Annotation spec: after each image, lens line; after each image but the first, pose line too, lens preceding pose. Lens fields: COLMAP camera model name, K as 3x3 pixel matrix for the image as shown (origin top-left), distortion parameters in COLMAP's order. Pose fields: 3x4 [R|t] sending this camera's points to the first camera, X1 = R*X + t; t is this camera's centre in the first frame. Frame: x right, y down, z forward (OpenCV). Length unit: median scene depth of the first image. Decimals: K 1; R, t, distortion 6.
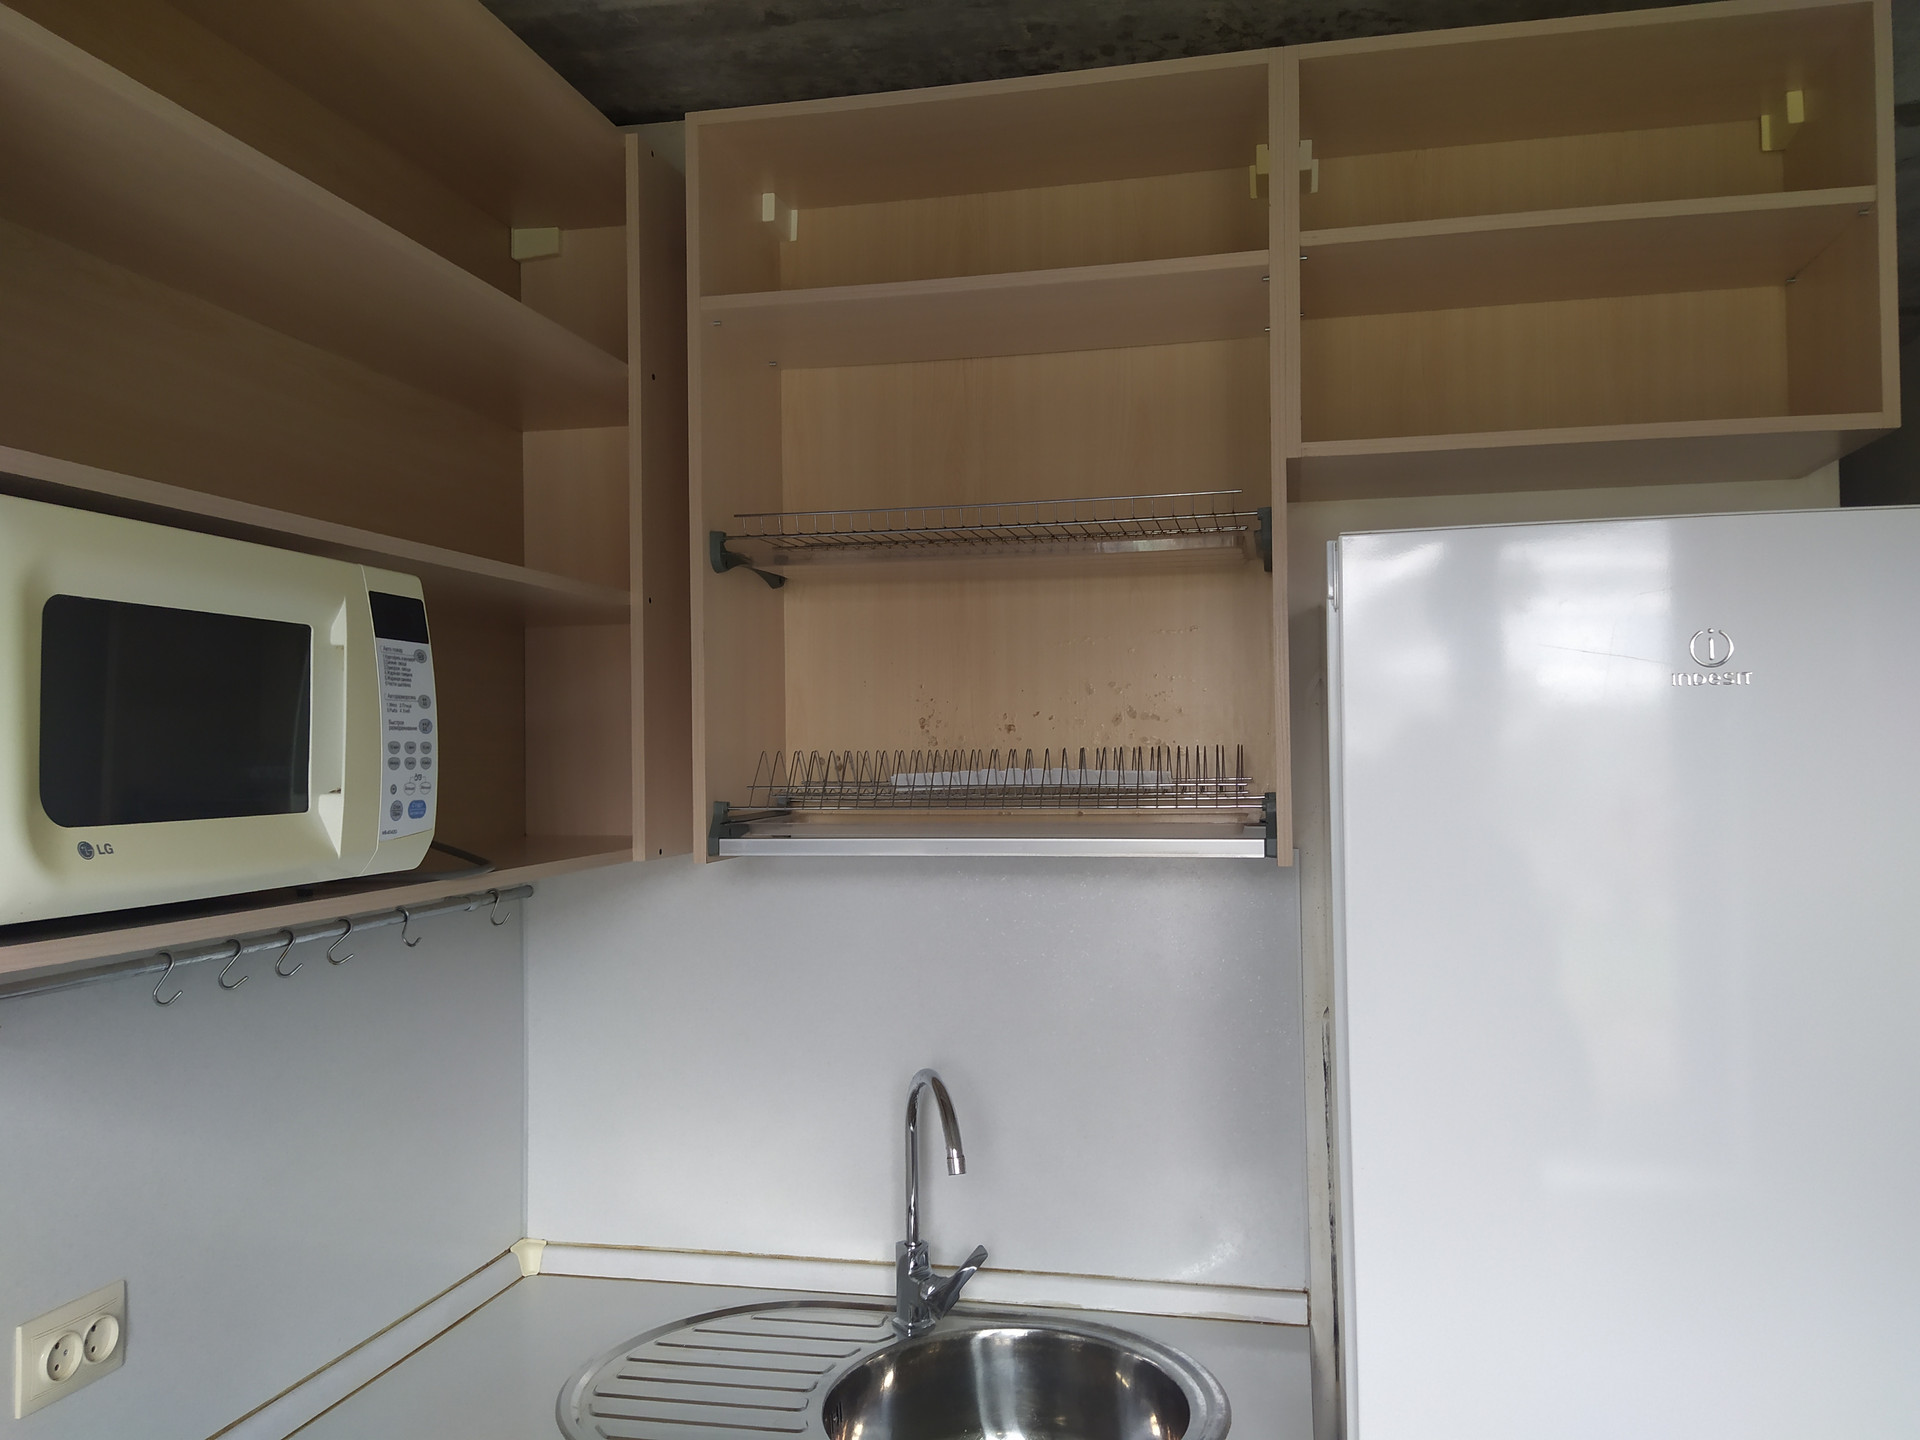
lens RADIAL K [[1460.6, 0, 960.0], [0, 1460.6, 720.0], [0, 0, 1]] dist [0.089598, -0.107220]
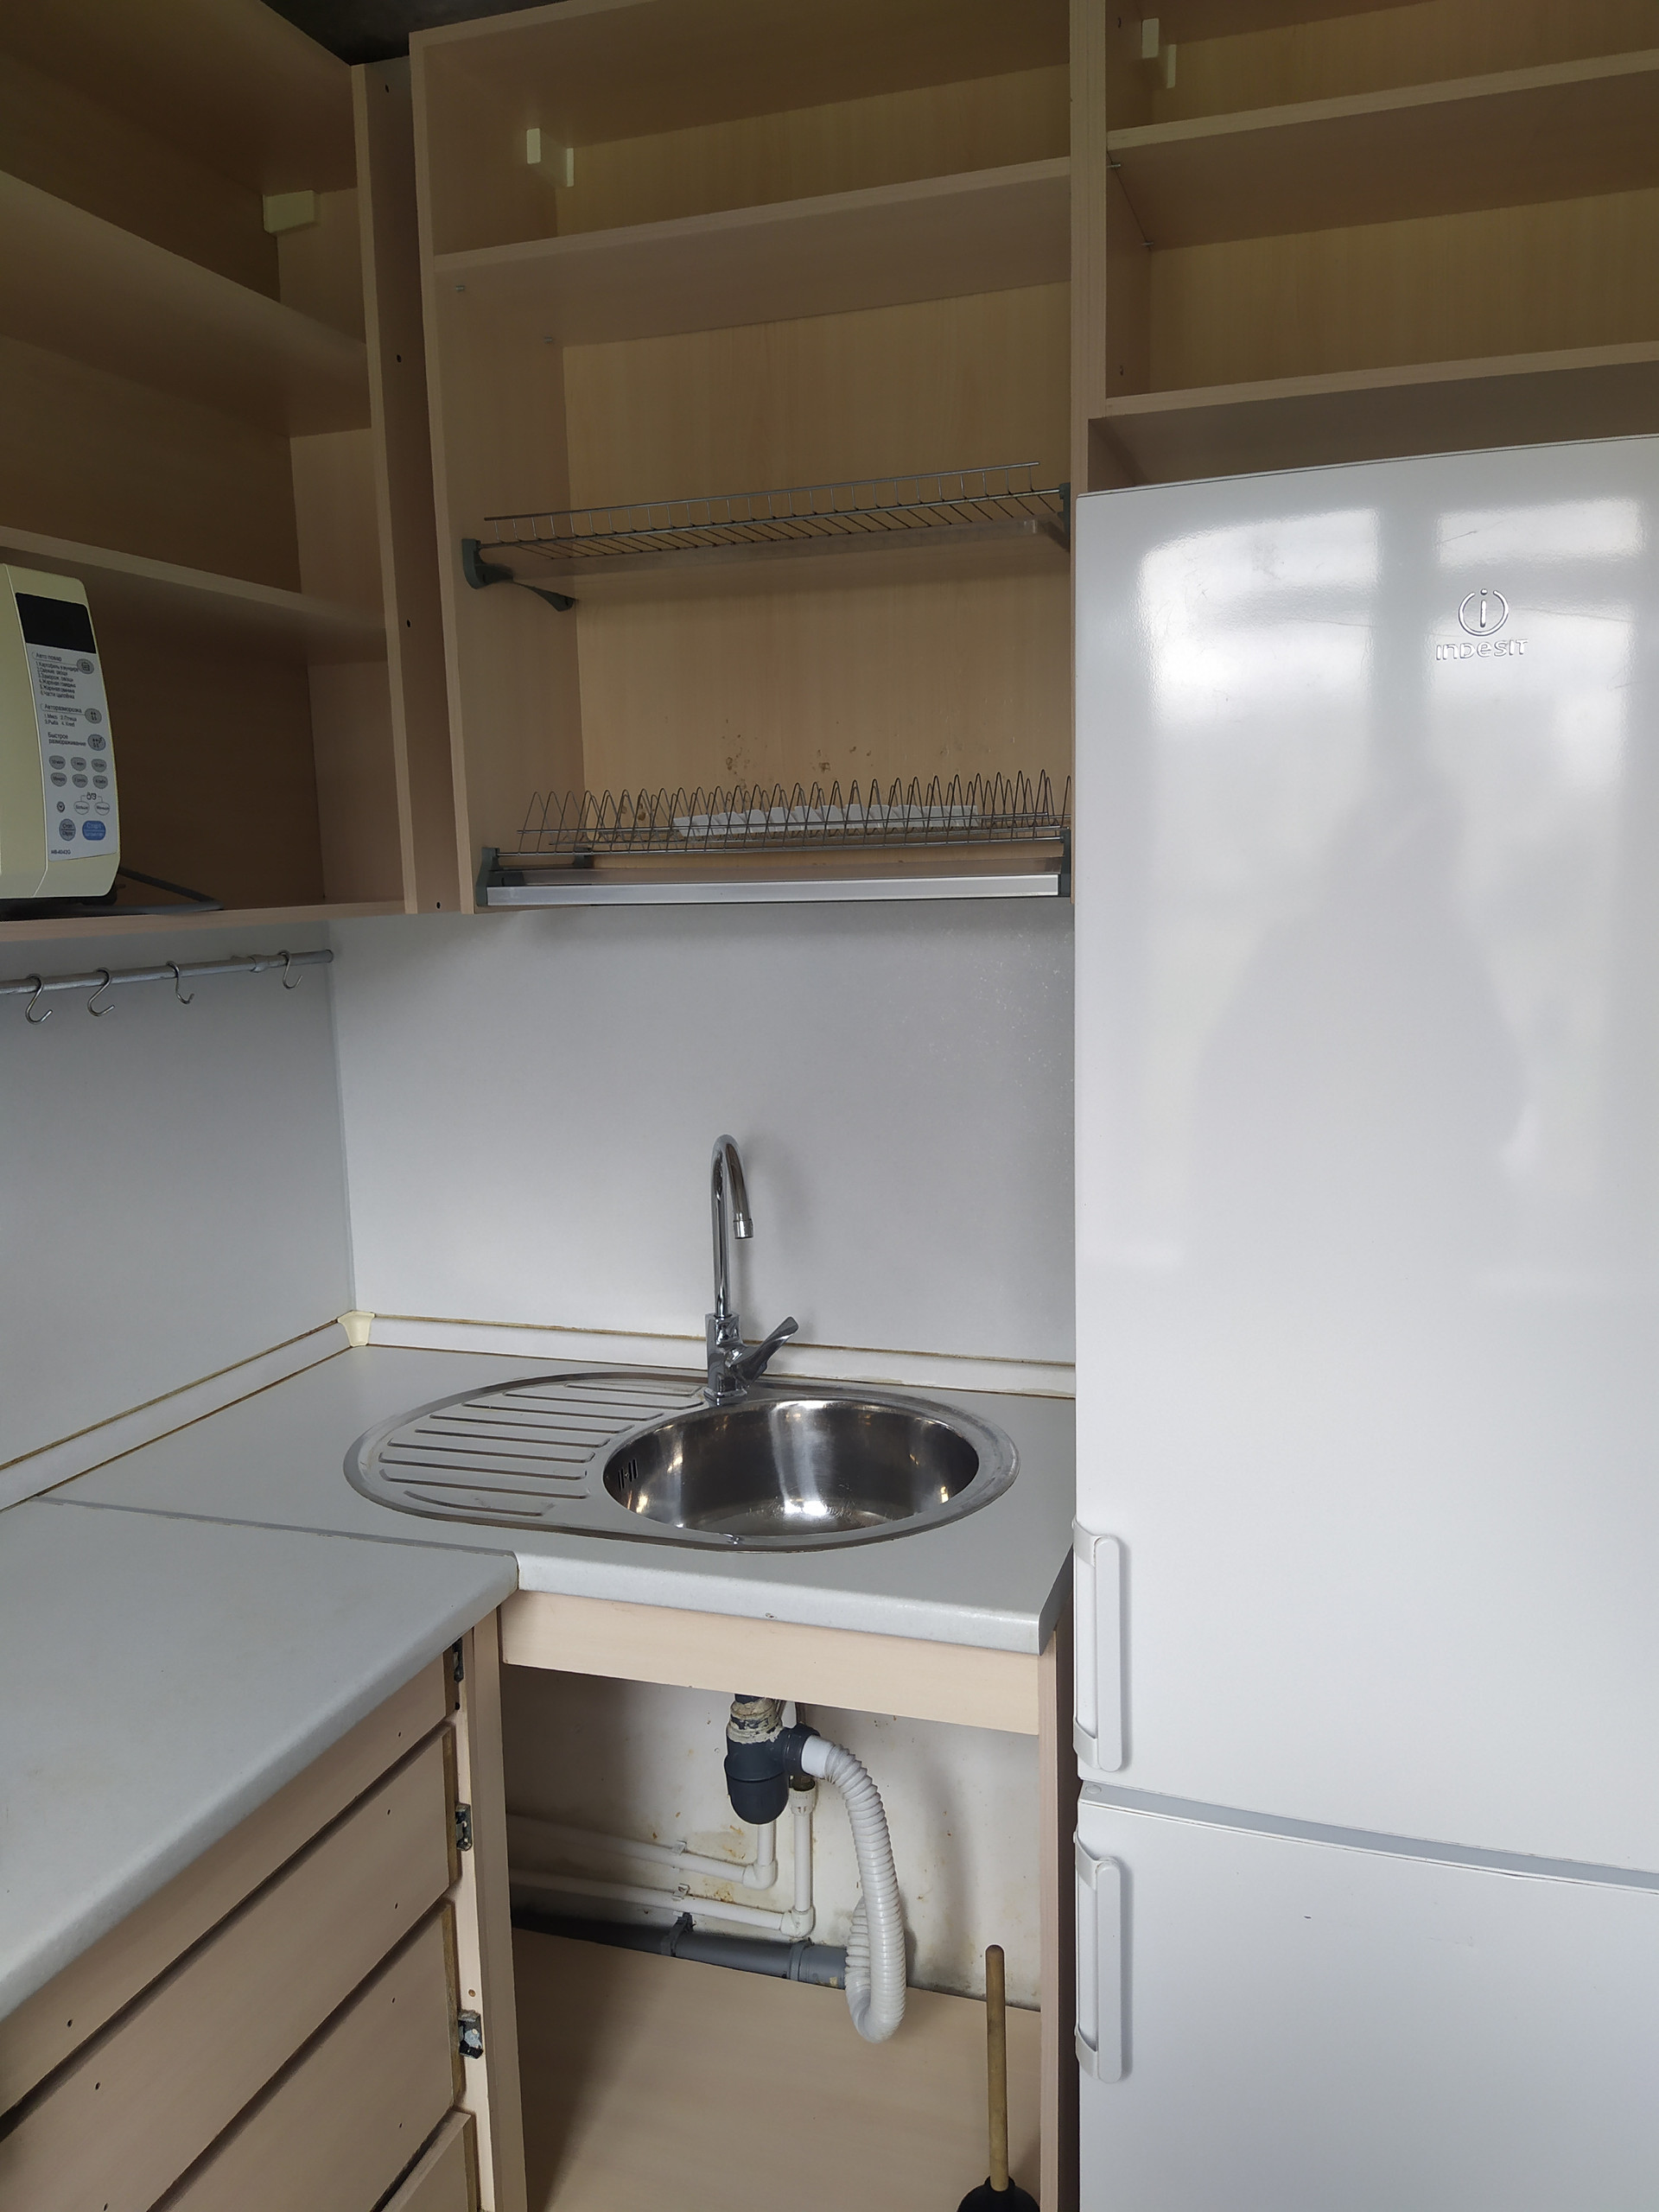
lens RADIAL K [[1669.5, 0, 820.2], [0, 1669.5, 1113.2], [0, 0, 1]] dist [0.085375, -0.134916]
pose [[0.993628, 0.003616, -0.112649, 0.159708], [0.015434, 0.985703, 0.167783, 0.045983], [0.111645, -0.168453, 0.979367, -0.037010]]
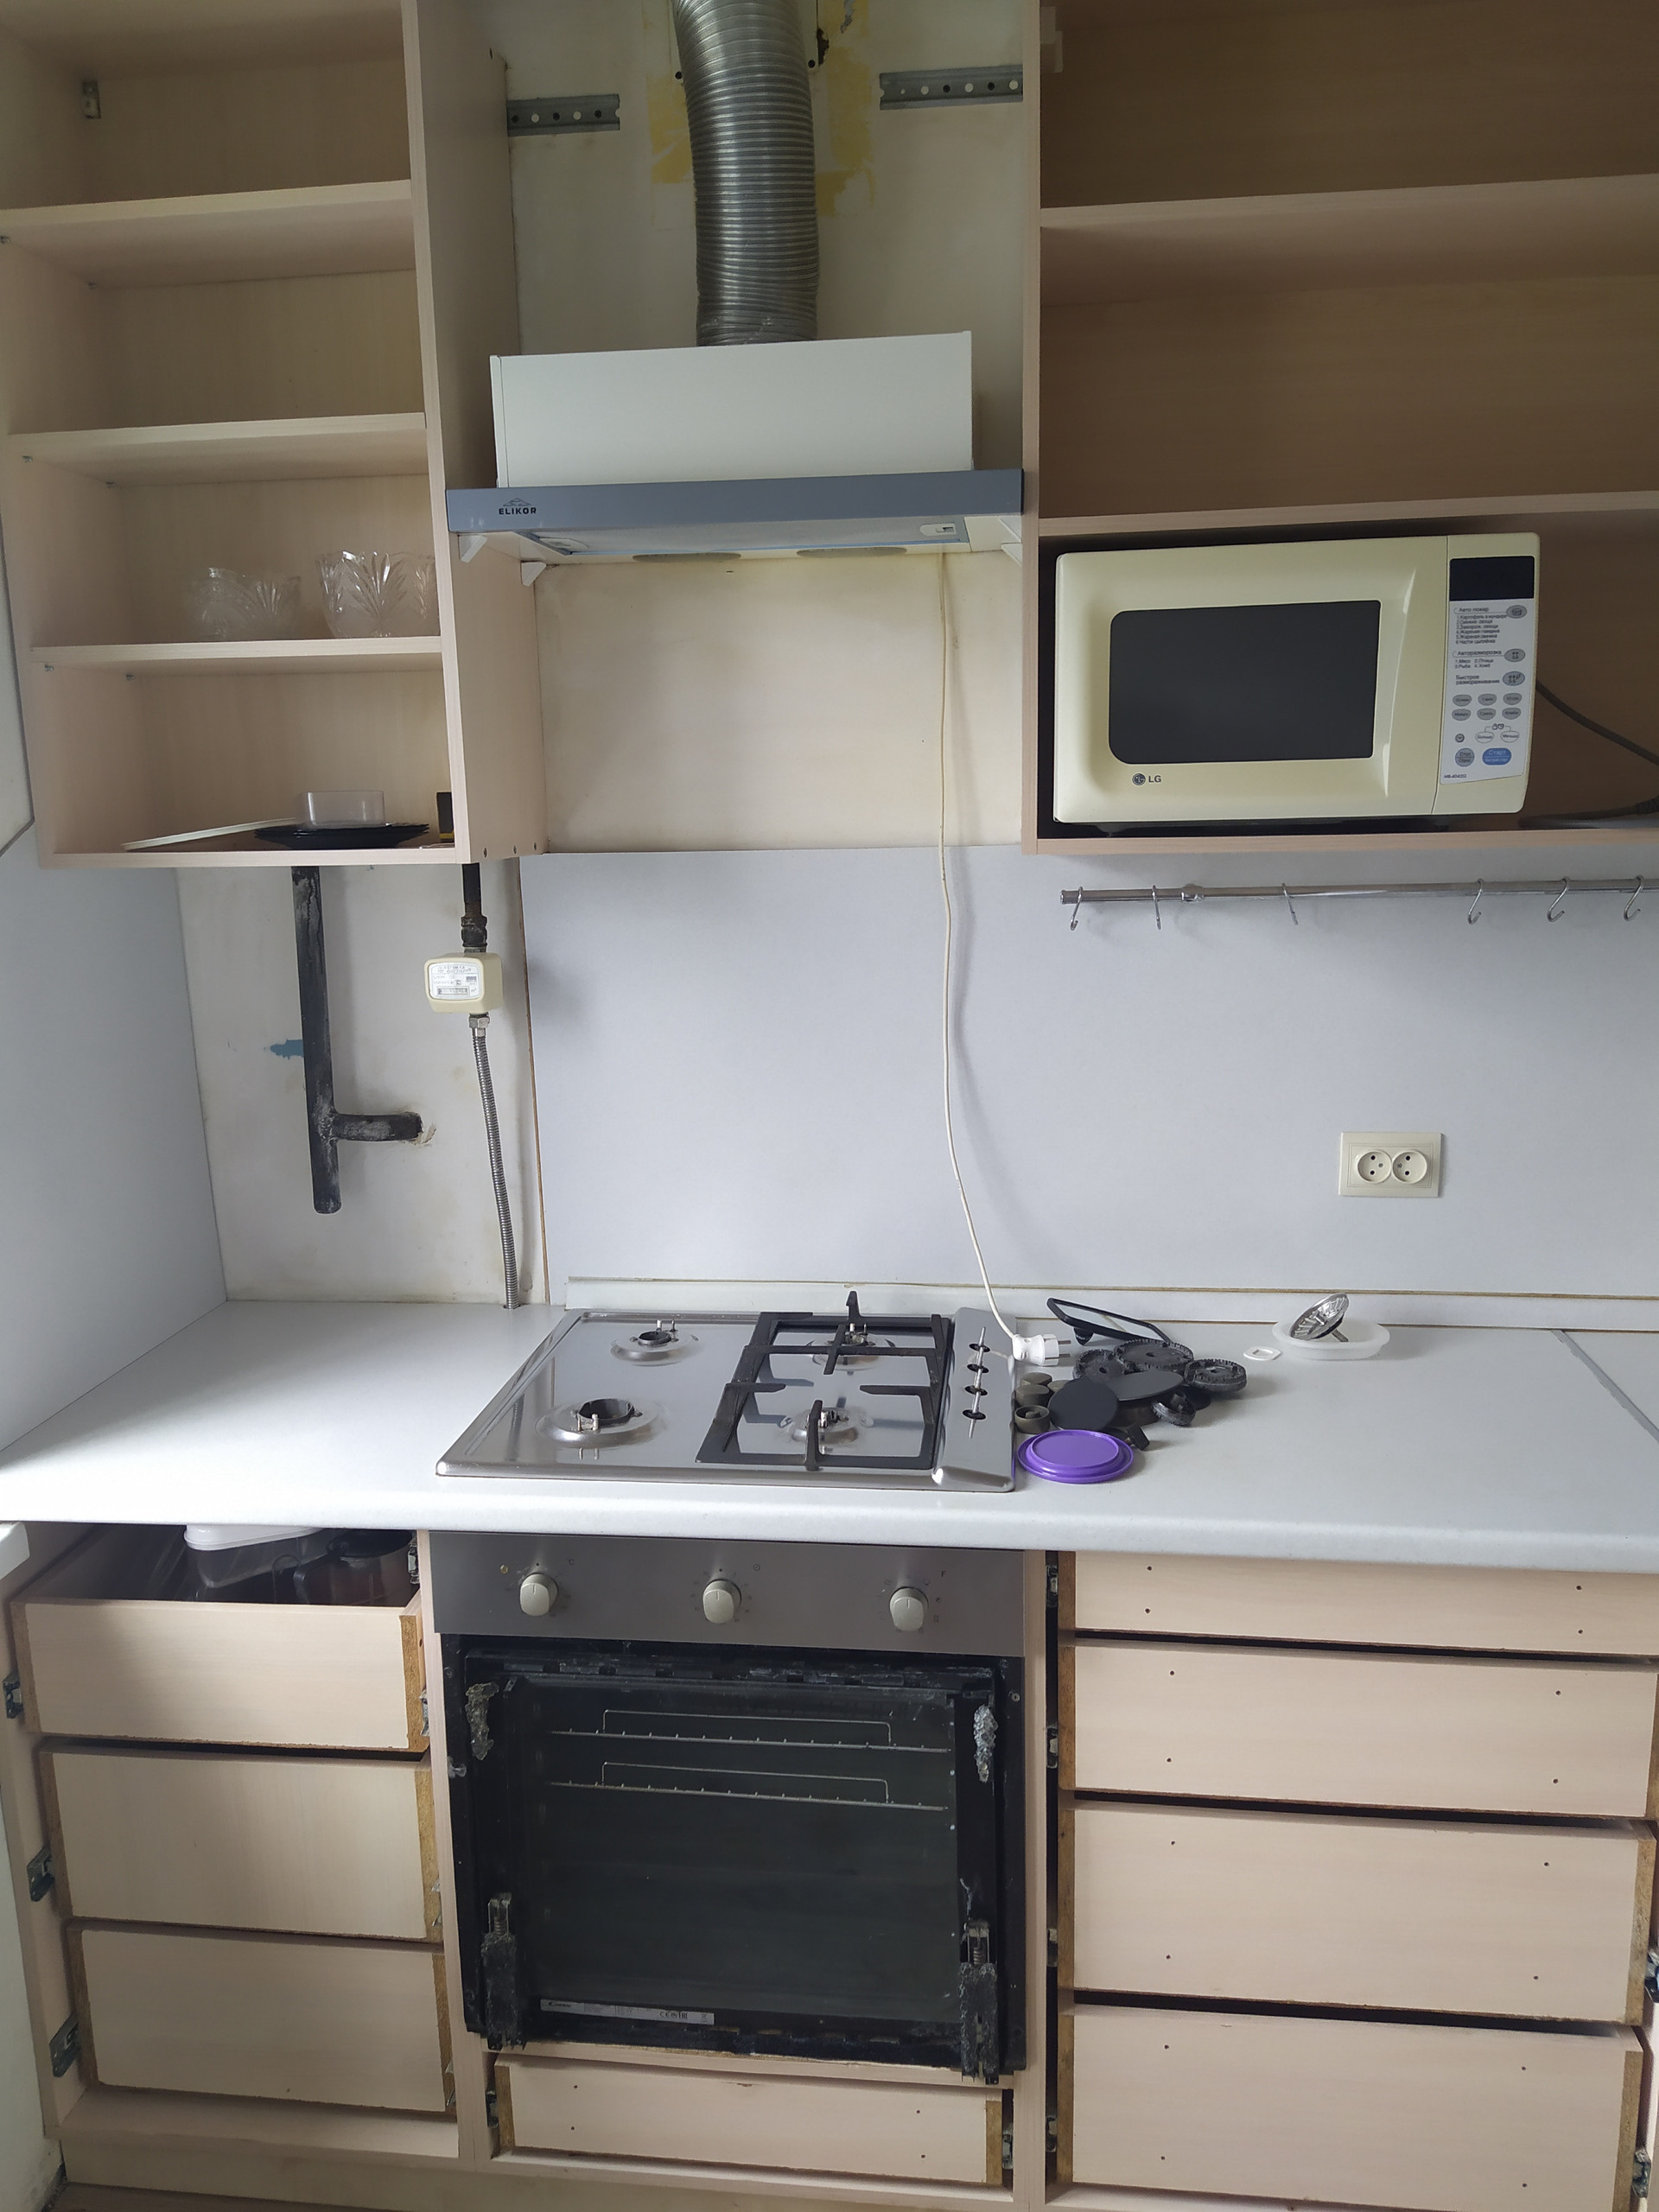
lens RADIAL K [[1669.5, 0, 820.2], [0, 1669.5, 1113.2], [0, 0, 1]] dist [0.085375, -0.134916]
pose [[0.086137, 0.197612, -0.976489, 0.627103], [0.041364, 0.978577, 0.201683, 0.032526], [0.995424, -0.057764, 0.076118, 0.270950]]
